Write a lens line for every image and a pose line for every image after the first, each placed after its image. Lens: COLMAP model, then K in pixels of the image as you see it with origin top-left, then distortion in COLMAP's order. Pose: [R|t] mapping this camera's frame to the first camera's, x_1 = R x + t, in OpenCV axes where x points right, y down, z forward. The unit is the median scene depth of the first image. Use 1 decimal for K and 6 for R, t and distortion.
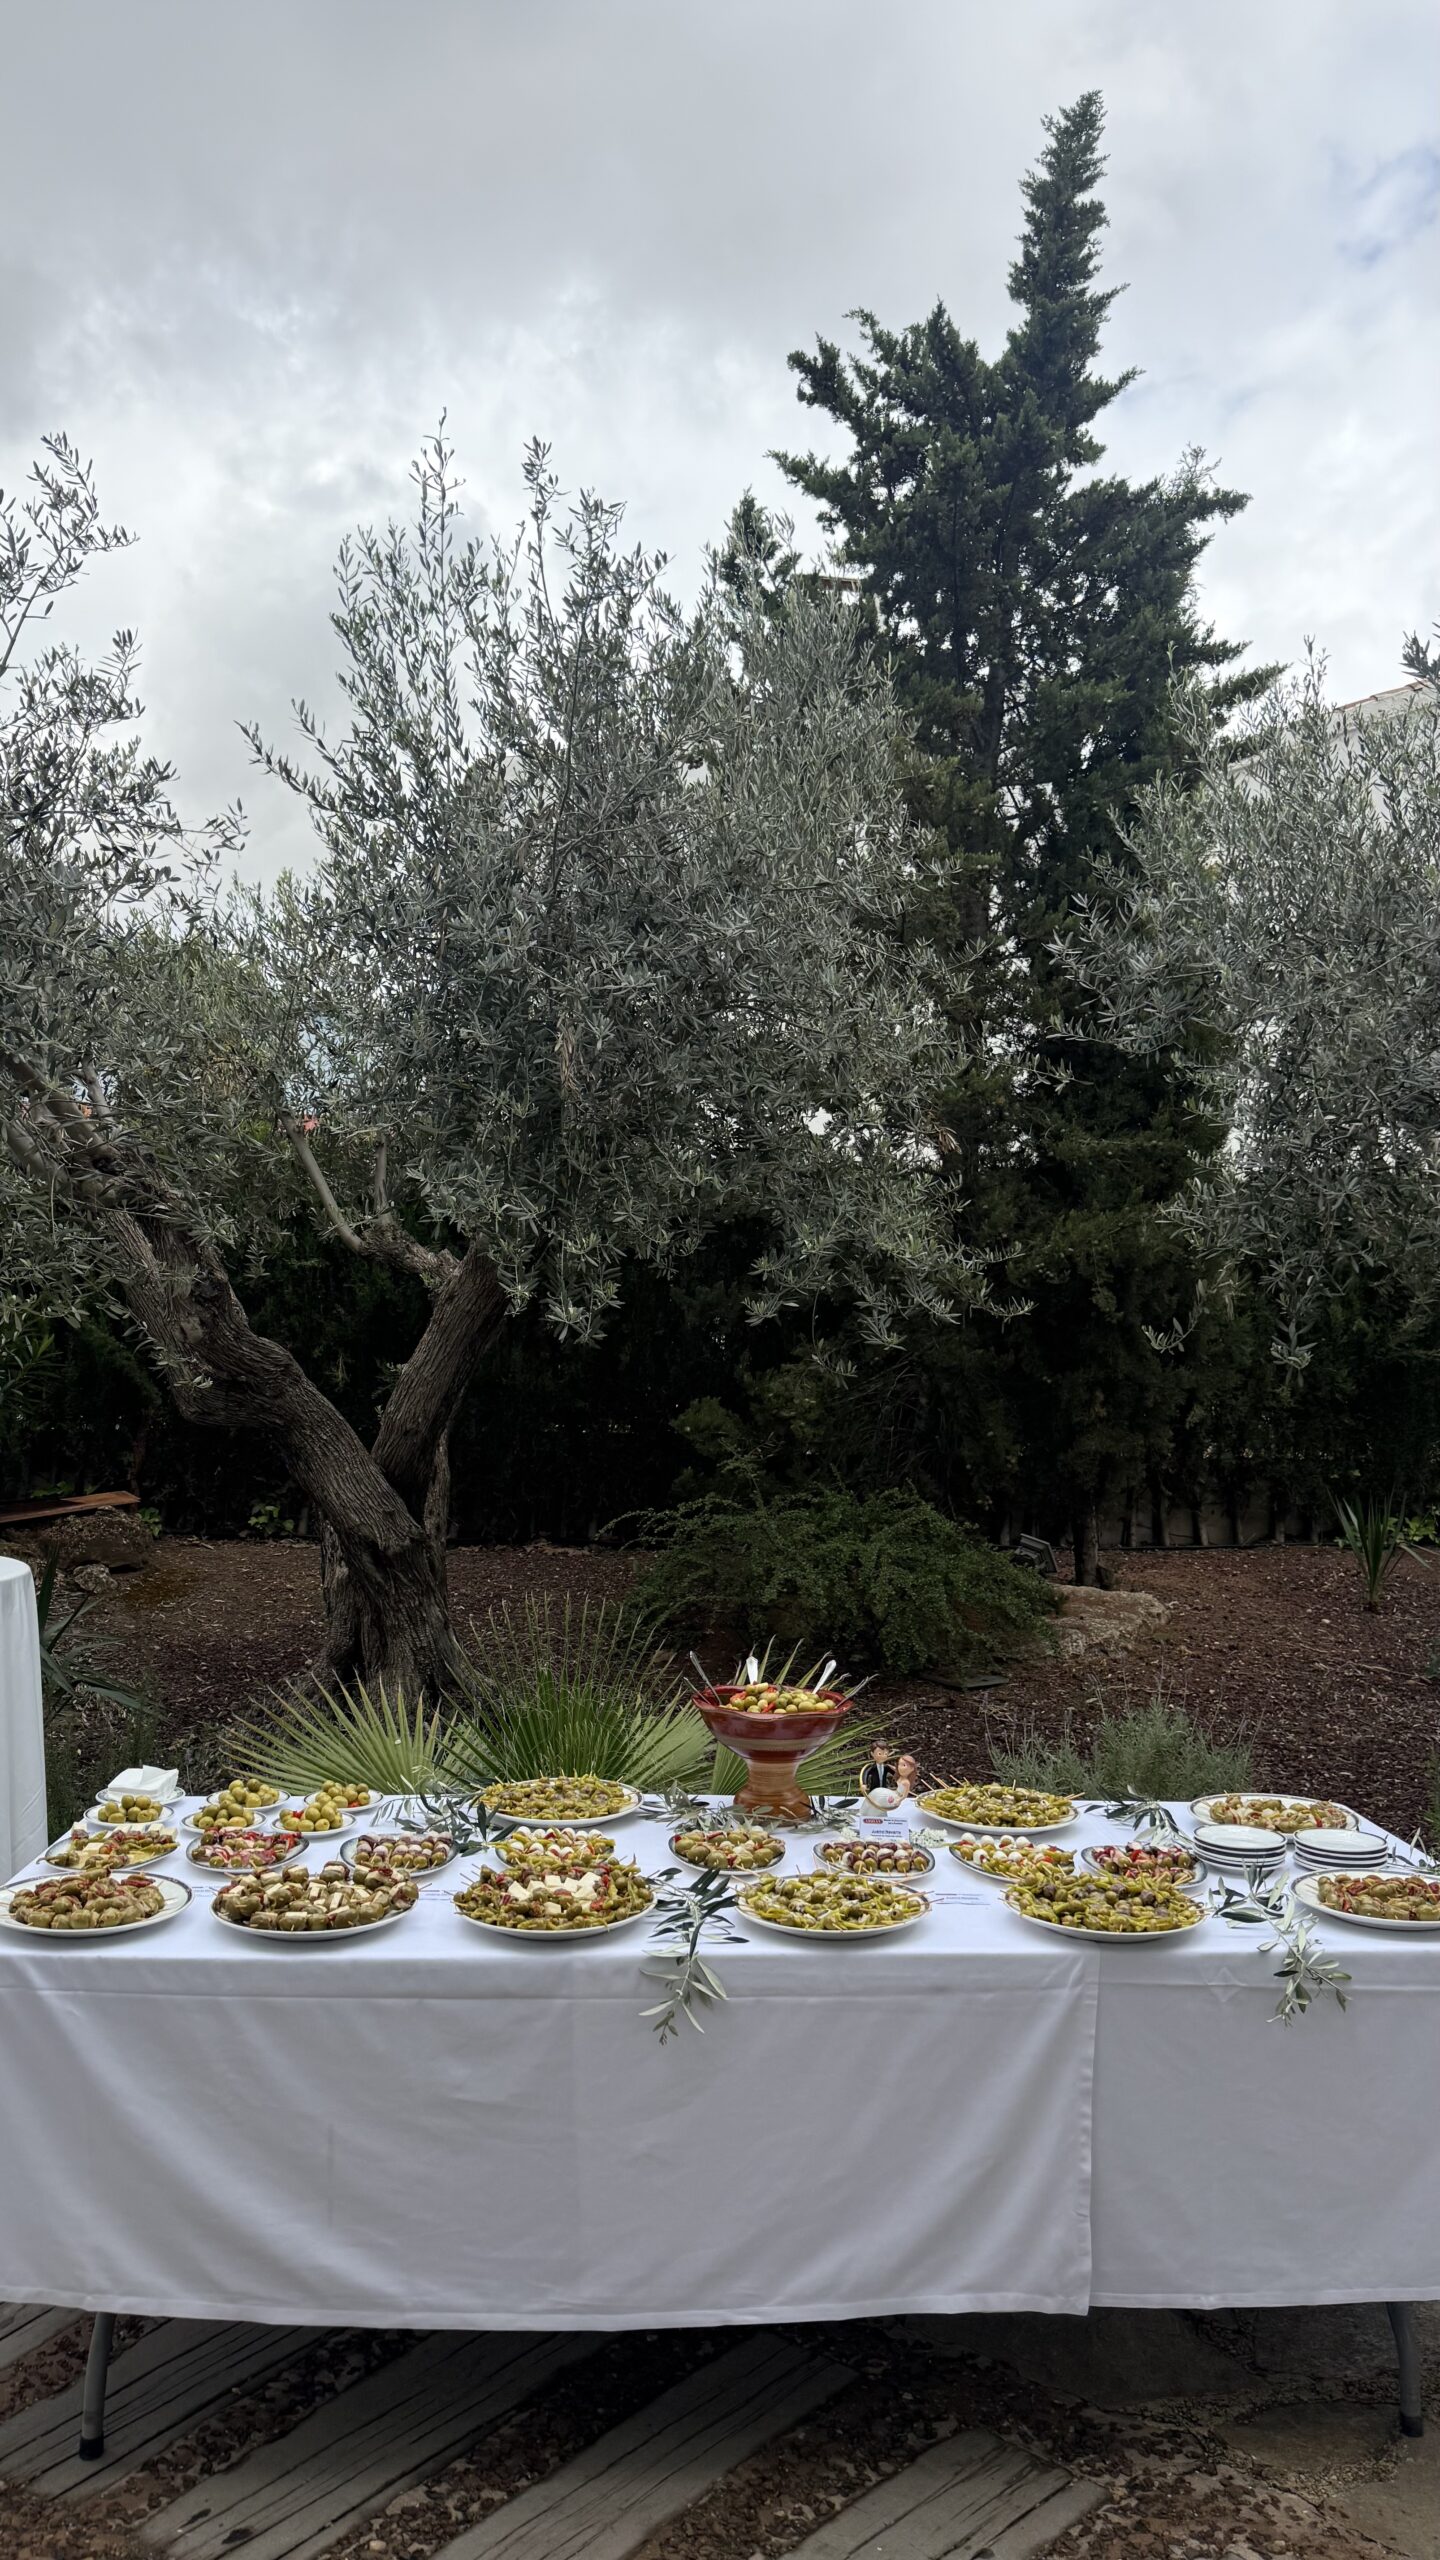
lens RADIAL K [[1773.1, 0, 723.5], [0, 1773.1, 1310.6], [0, 0, 1]] dist [0.102027, -0.103814]
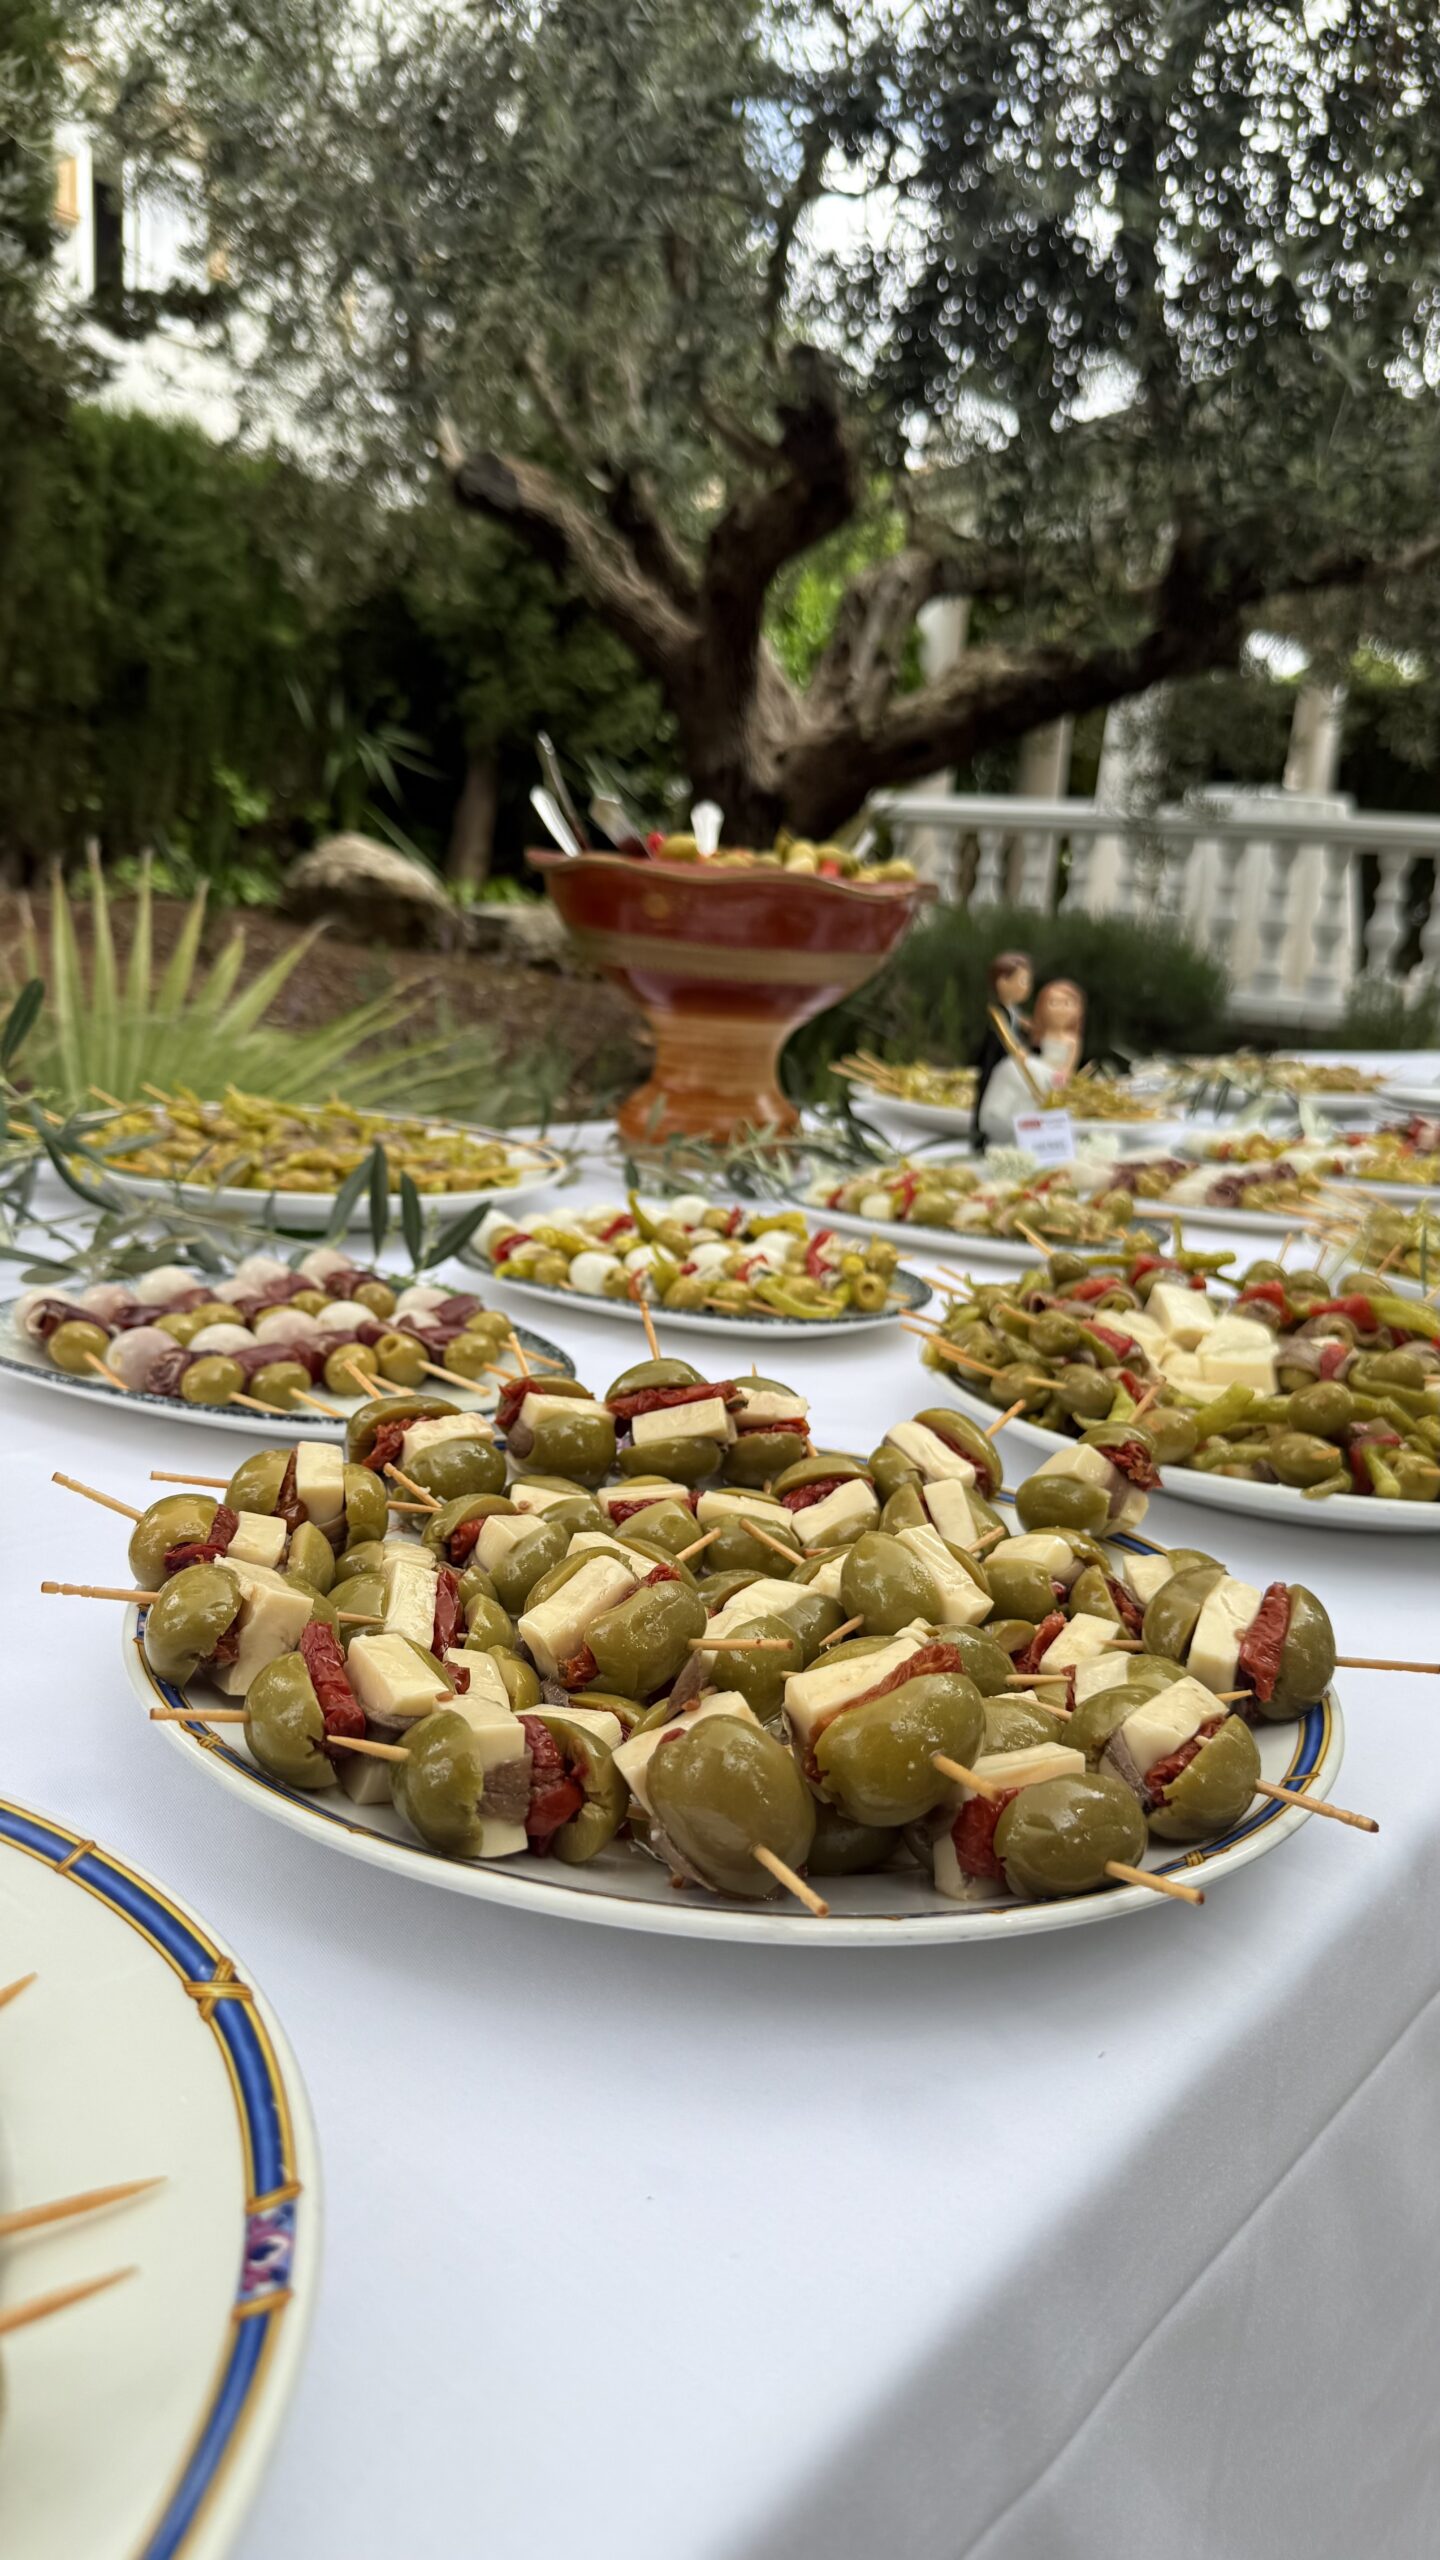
lens RADIAL K [[1813.7, 0, 686.3], [0, 1813.7, 1274.7], [0, 0, 1]] dist [0.185751, -0.442473]
pose [[0.679410, -0.126883, 0.722705, -0.217294], [-0.086172, 0.964323, 0.250313, 0.155425], [-0.728682, -0.232342, 0.644236, 0.549493]]
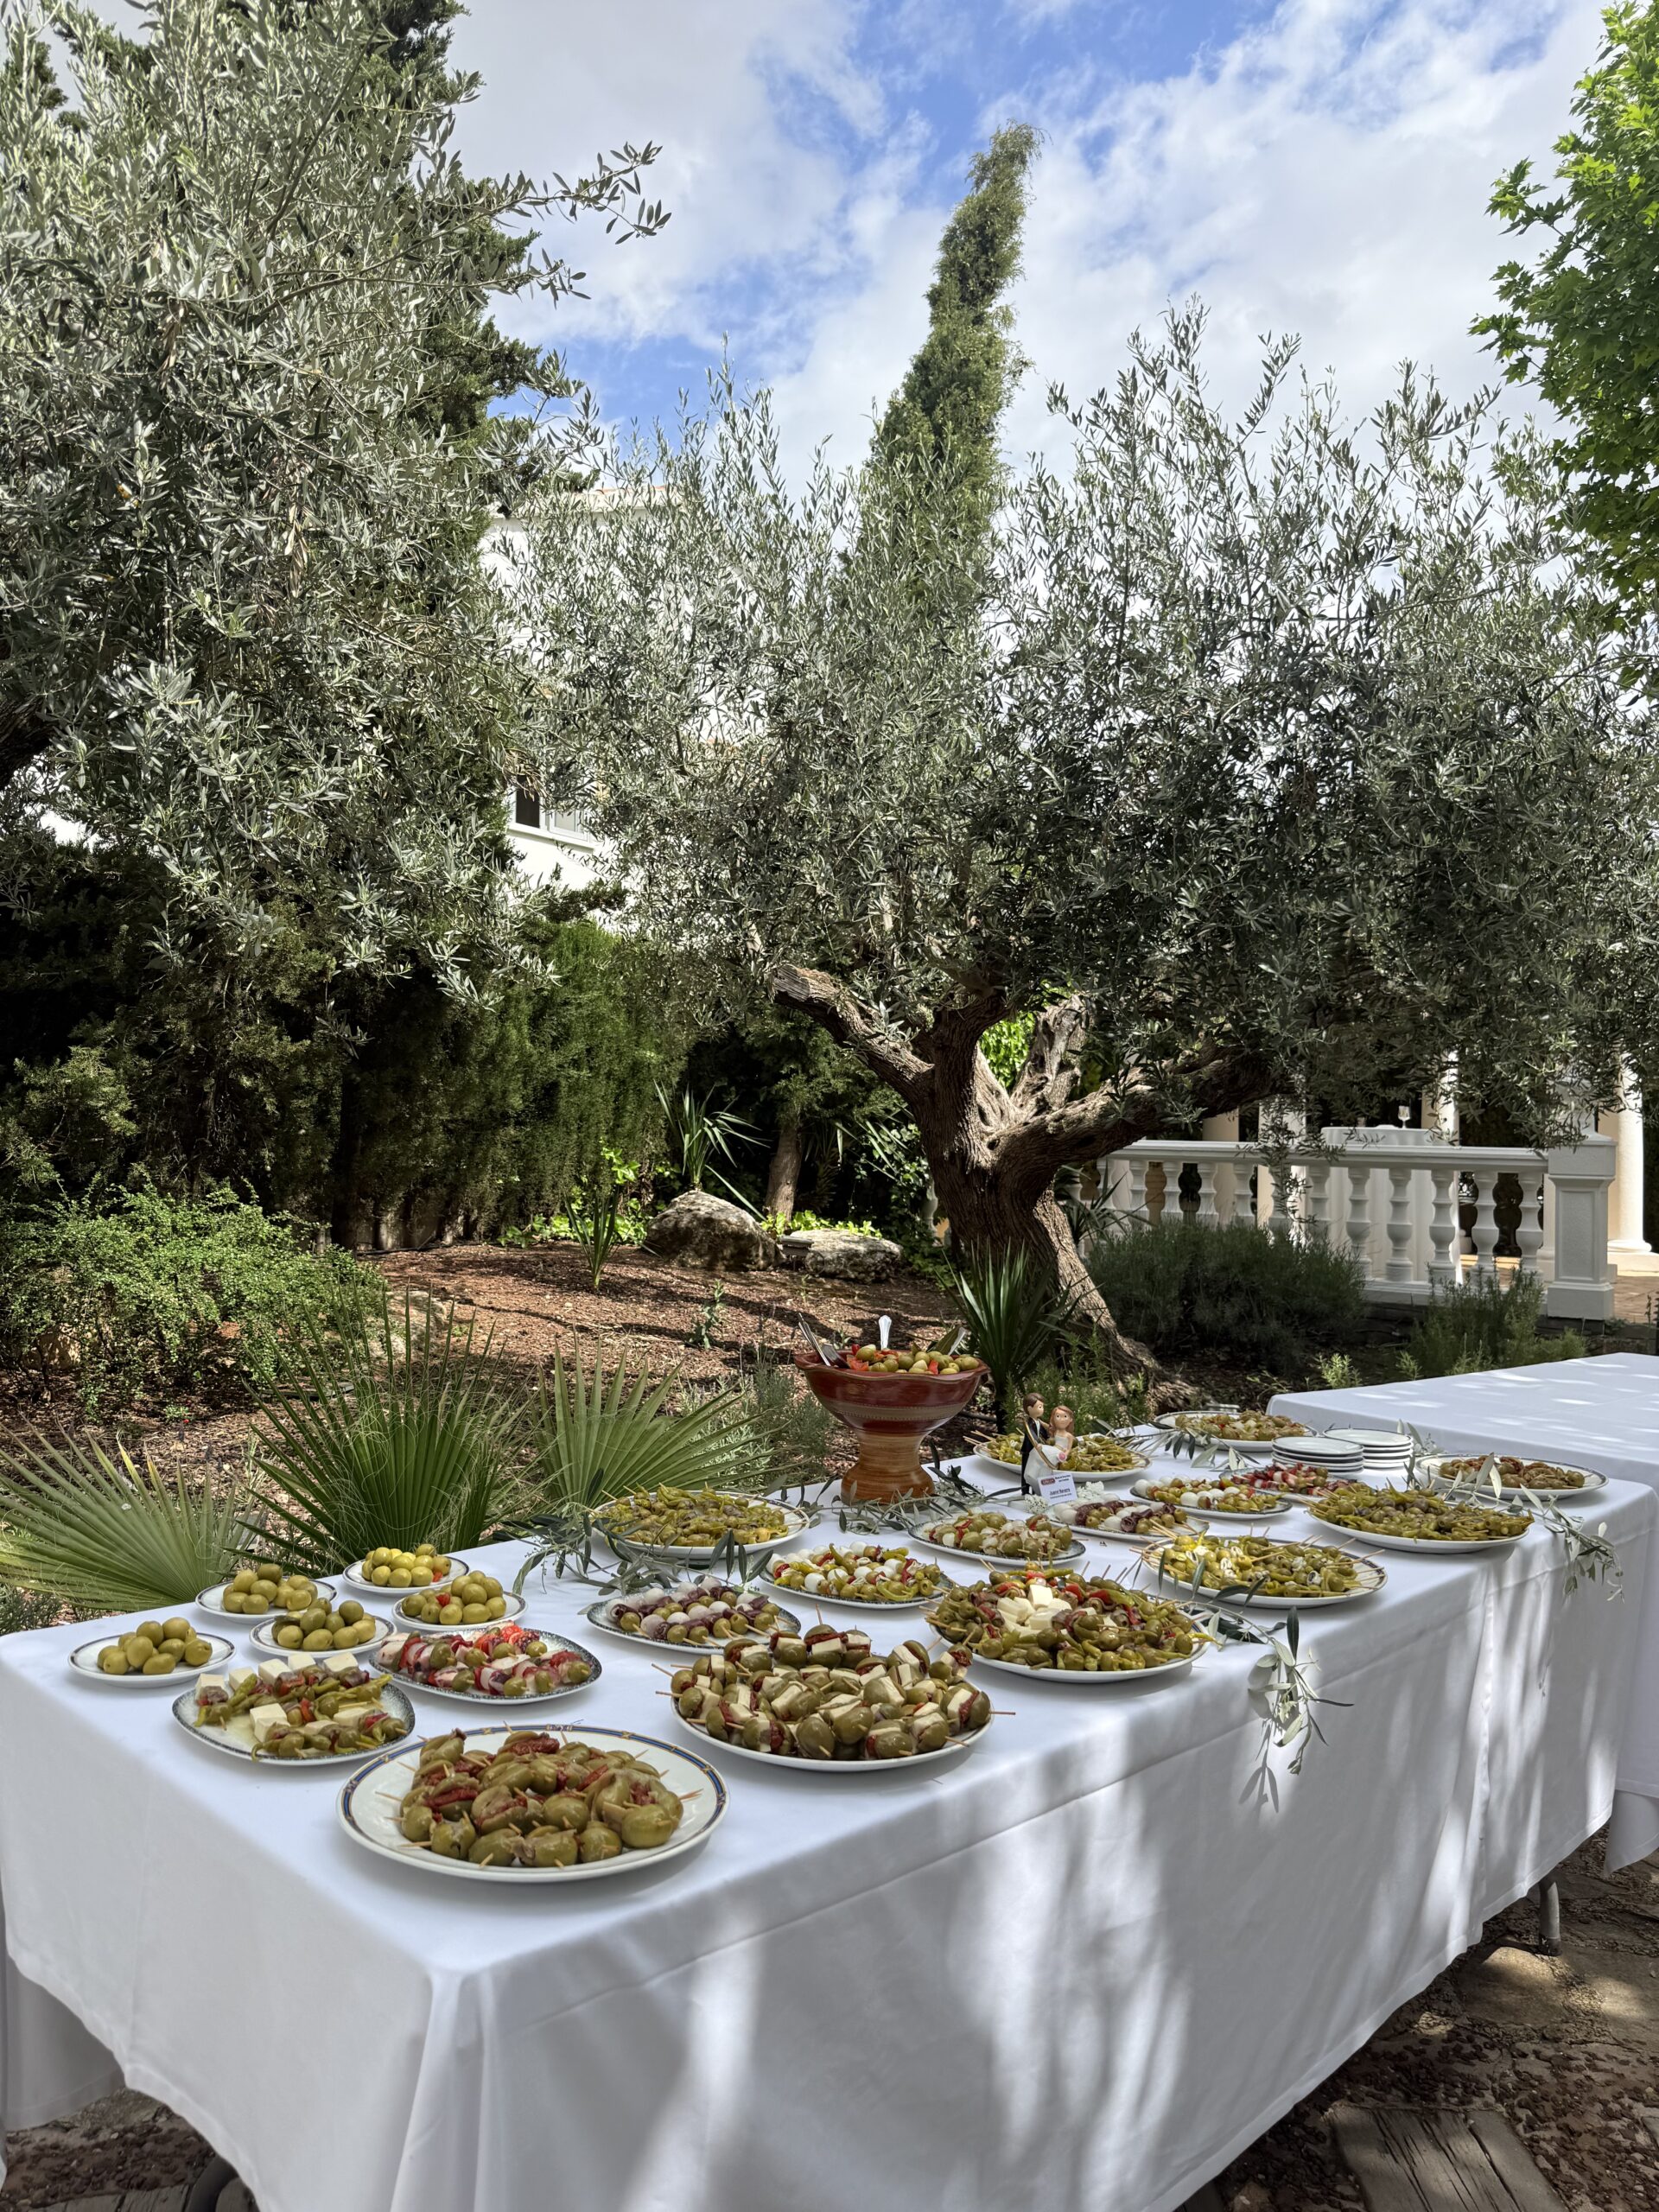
lens RADIAL K [[1537.5, 0, 814.1], [0, 1537.5, 1102.7], [0, 0, 1]] dist [0.088159, -0.083798]
pose [[0.747303, 0.022678, 0.664097, -0.366499], [-0.036492, 0.999310, 0.006940, 0.071042], [-0.663481, -0.029421, 0.747615, 0.370098]]
